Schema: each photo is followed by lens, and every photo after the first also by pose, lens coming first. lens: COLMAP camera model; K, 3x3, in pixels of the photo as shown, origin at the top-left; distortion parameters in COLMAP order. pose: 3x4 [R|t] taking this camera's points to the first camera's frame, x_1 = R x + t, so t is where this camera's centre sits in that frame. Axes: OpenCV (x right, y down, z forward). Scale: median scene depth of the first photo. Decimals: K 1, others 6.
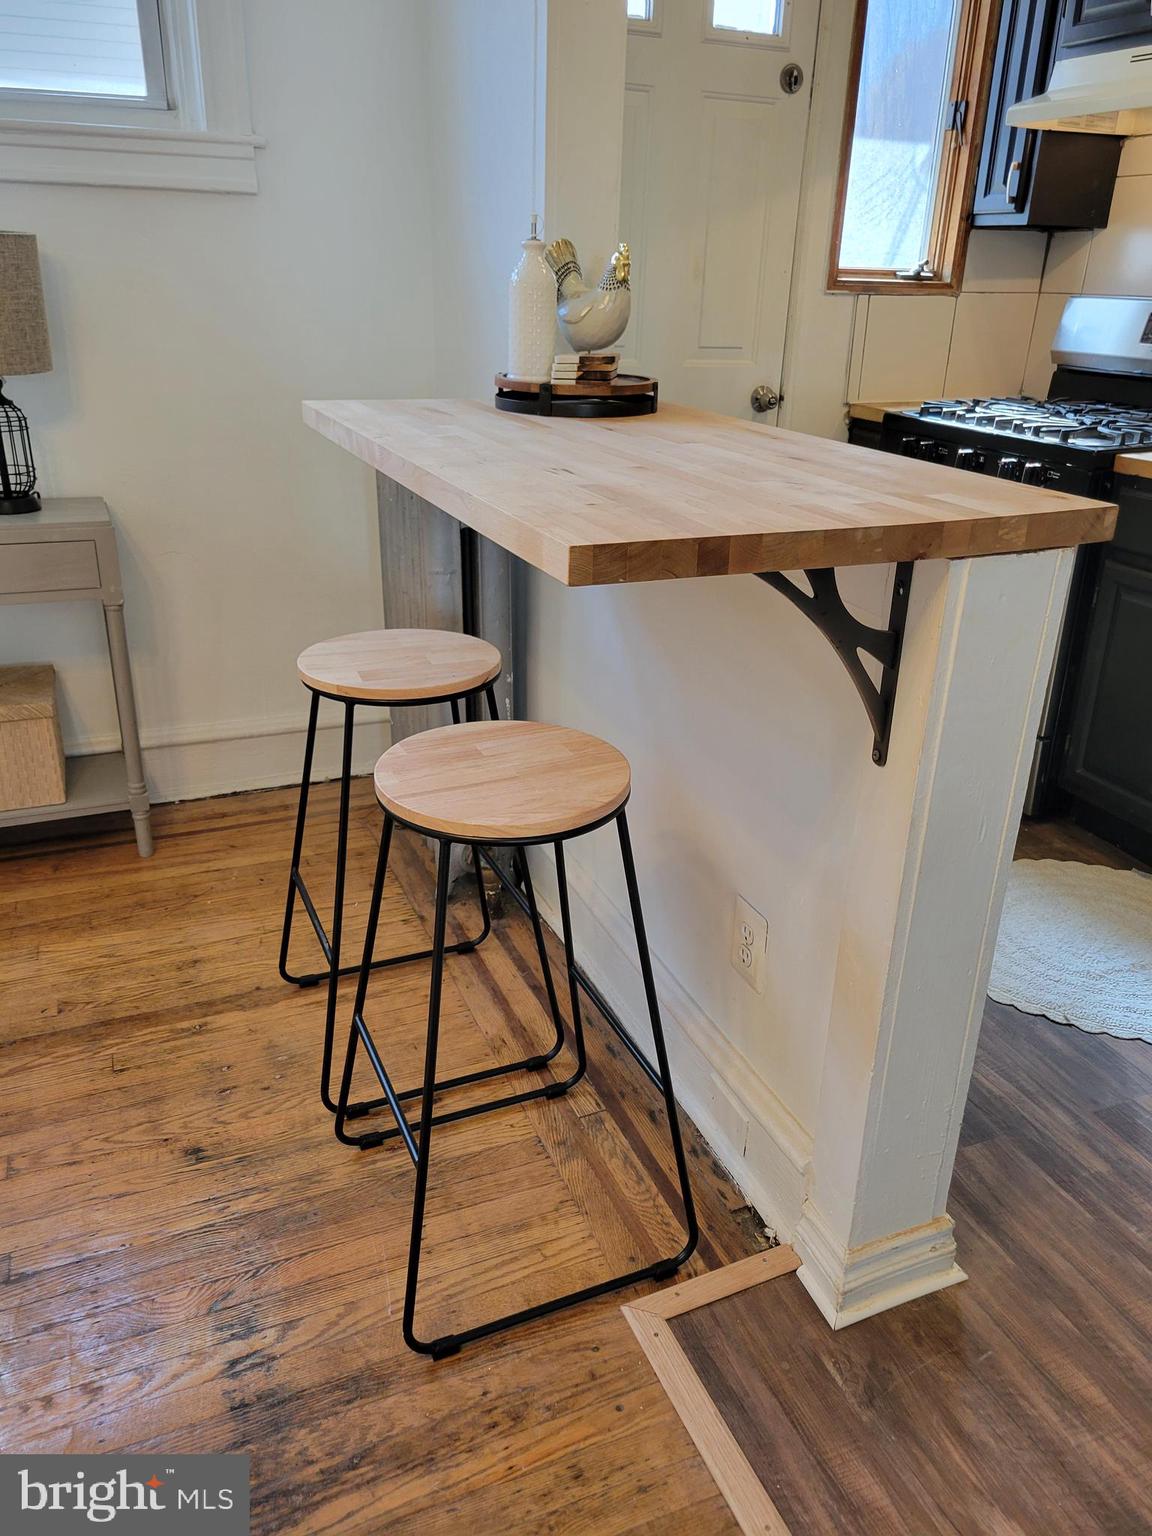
lens RADIAL K [[1173.5, 0, 588.7], [0, 1173.5, 763.8], [0, 0, 1]] dist [0.036290, -0.005035]
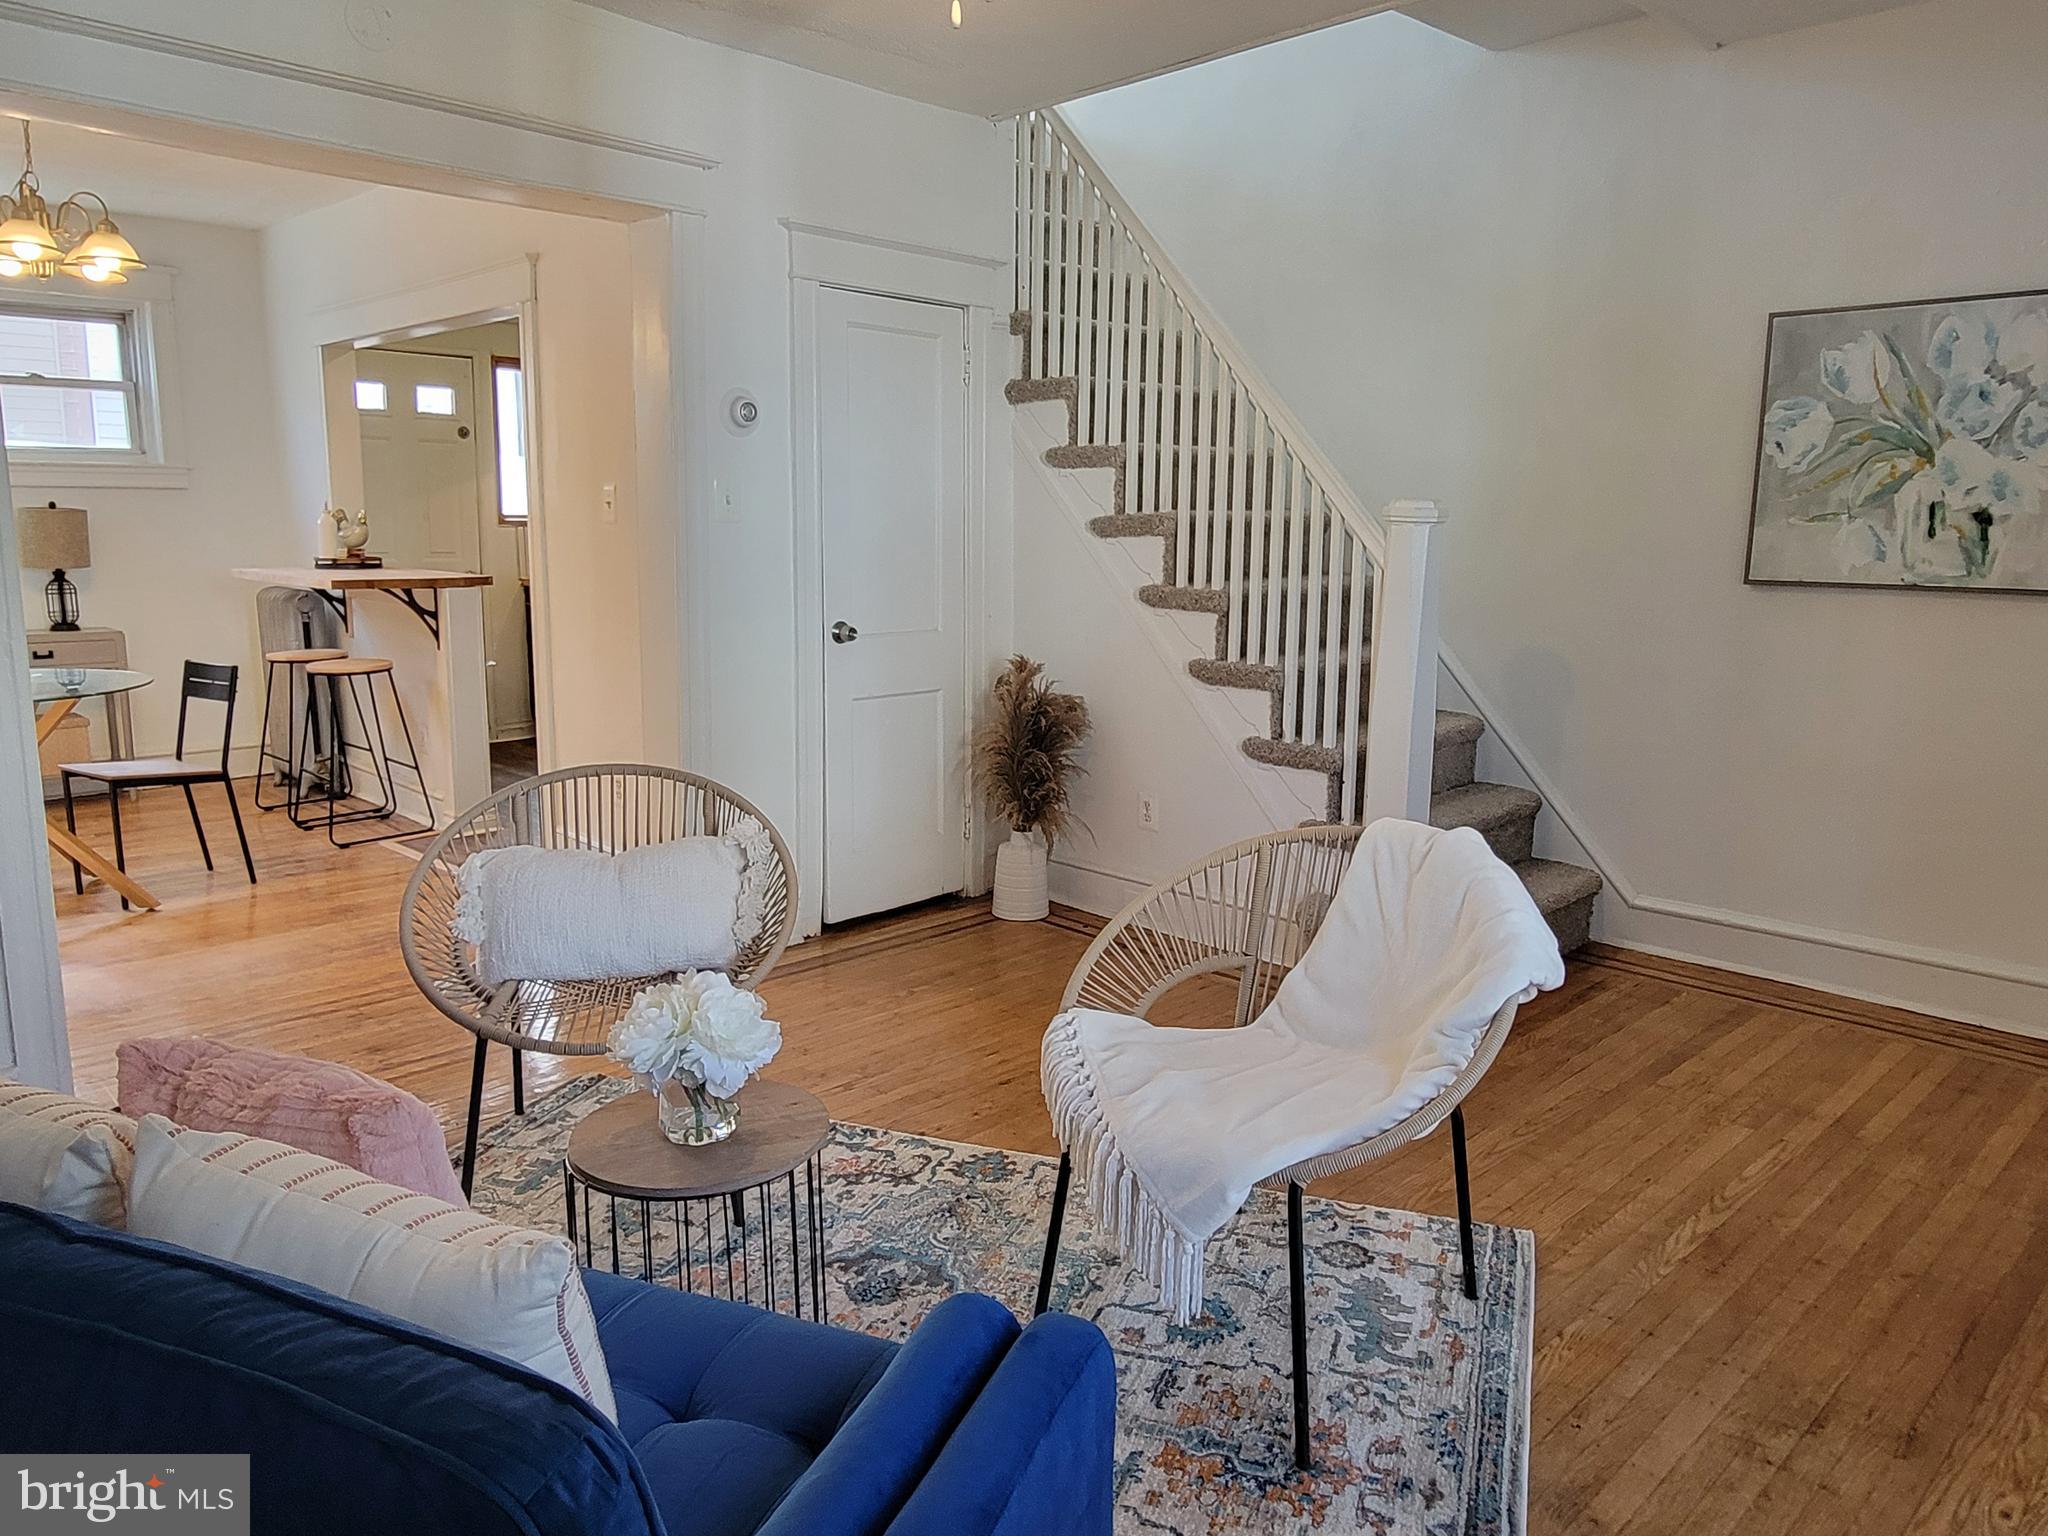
lens RADIAL K [[1402.5, 0, 1015.5], [0, 1402.5, 762.9], [0, 0, 1]] dist [-0.019433, 0.007861]
pose [[0.928391, -0.079781, 0.362939, 0.155689], [0.154750, 0.970968, -0.182408, 0.695480], [-0.337850, 0.225511, 0.913785, -1.705006]]
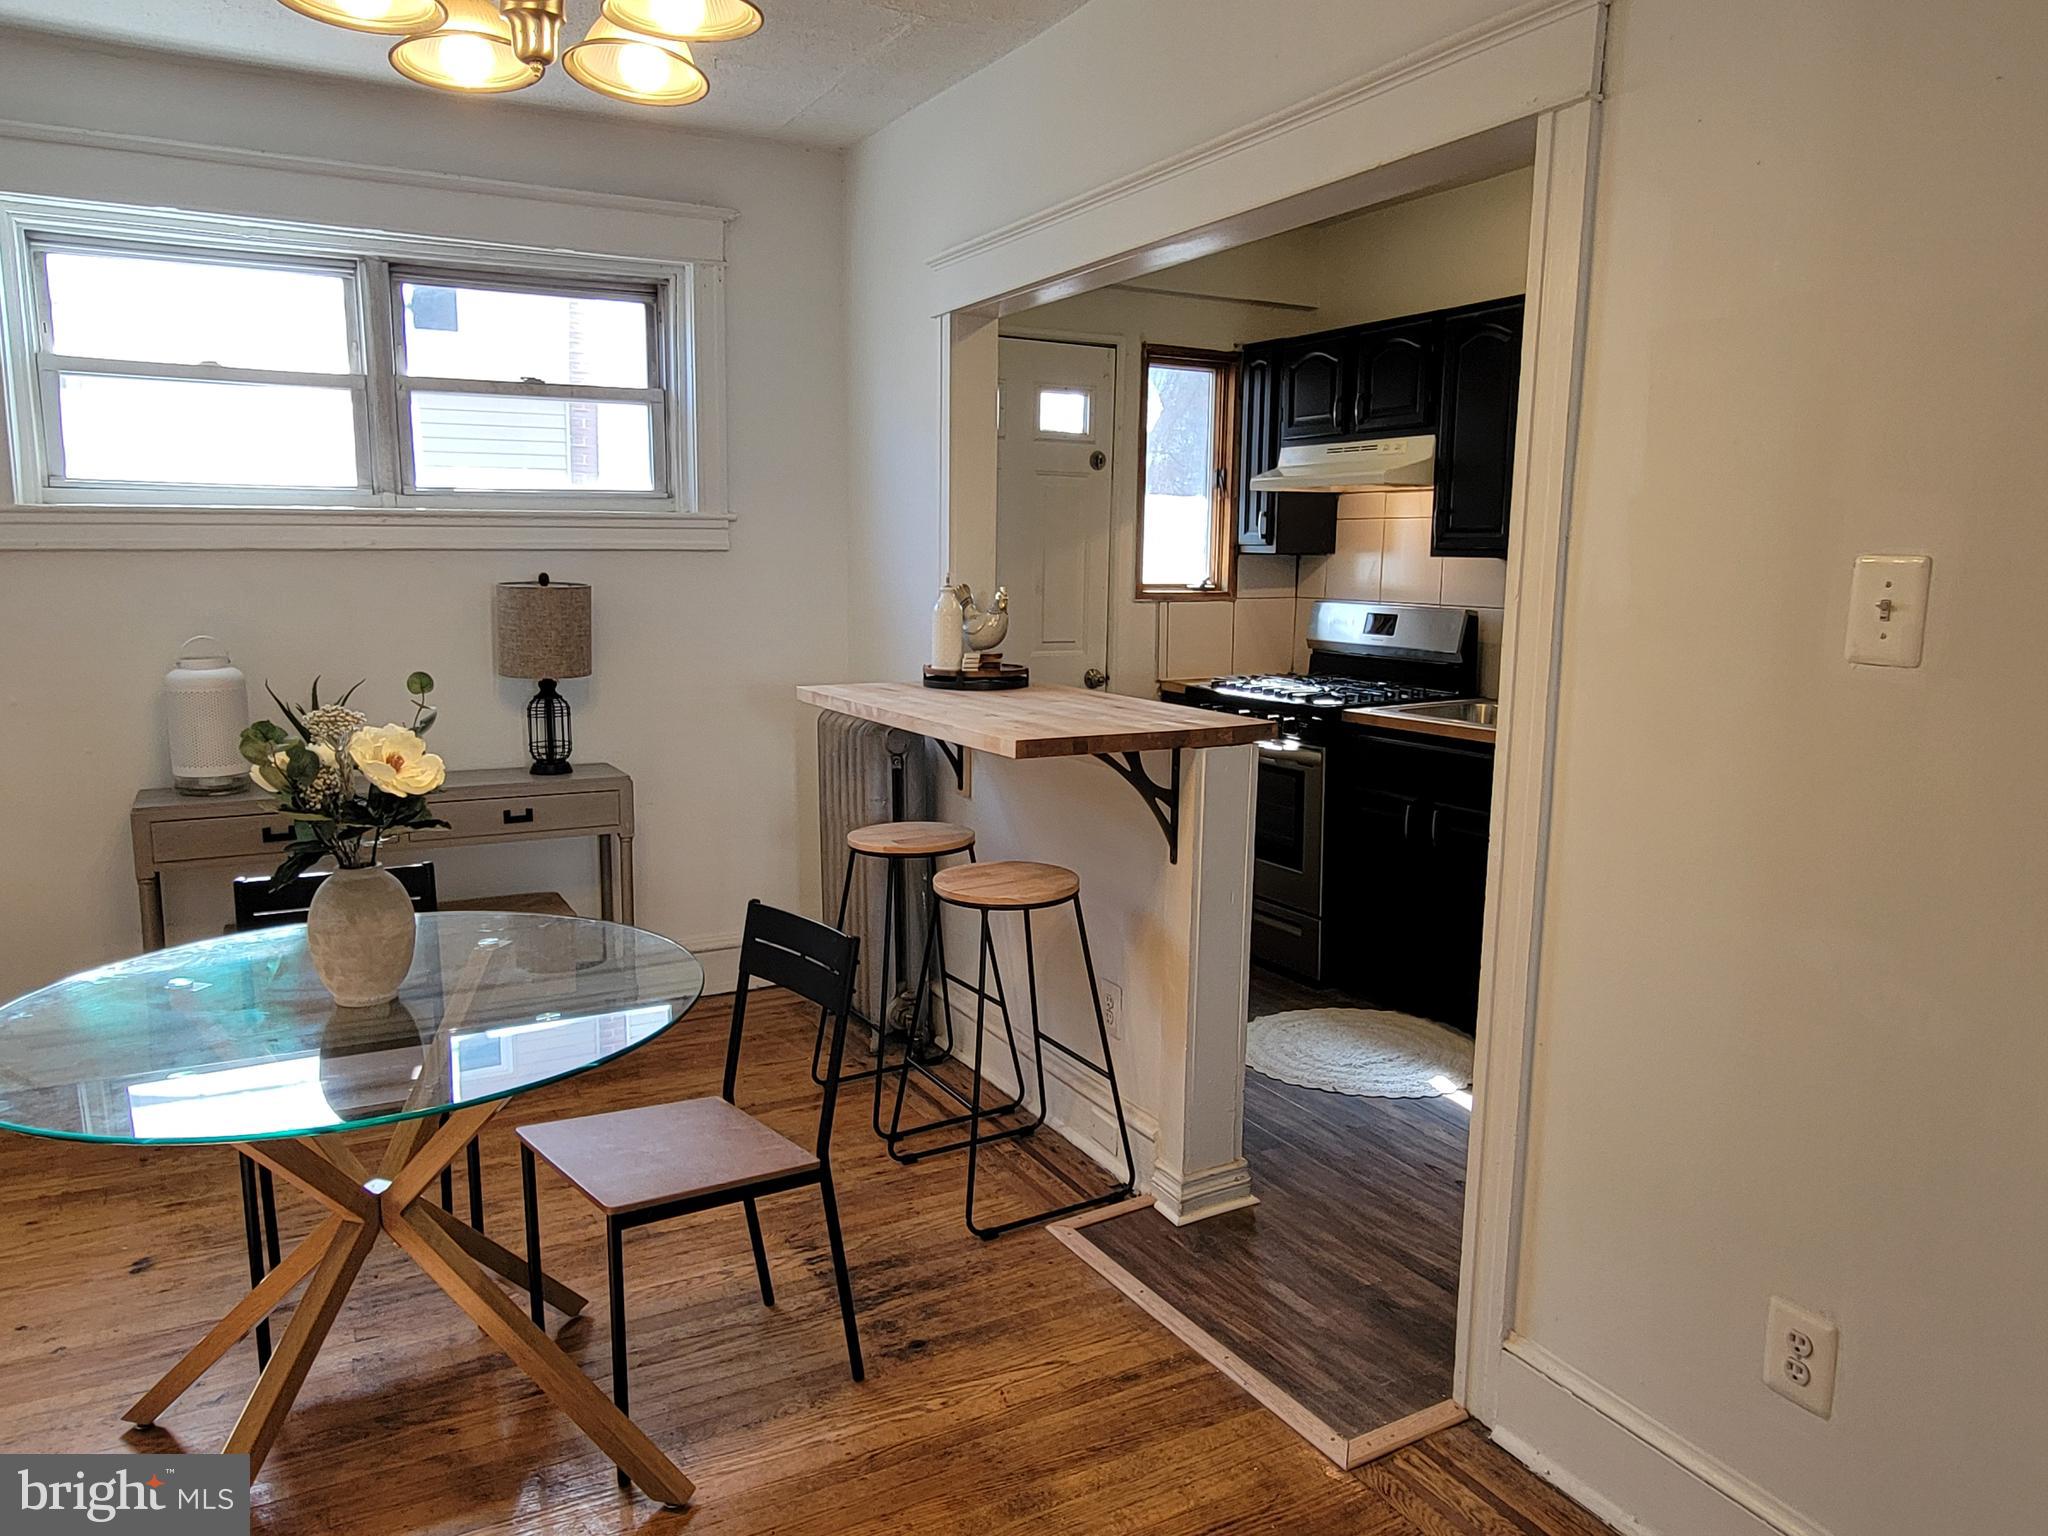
lens RADIAL K [[1402.5, 0, 1020.3], [0, 1402.5, 770.4], [0, 0, 1]] dist [-0.019433, 0.007861]
pose [[0.995352, -0.032569, 0.090628, -0.094228], [0.053259, 0.970229, -0.236263, 0.185967], [-0.080236, 0.239991, 0.967454, -0.577698]]
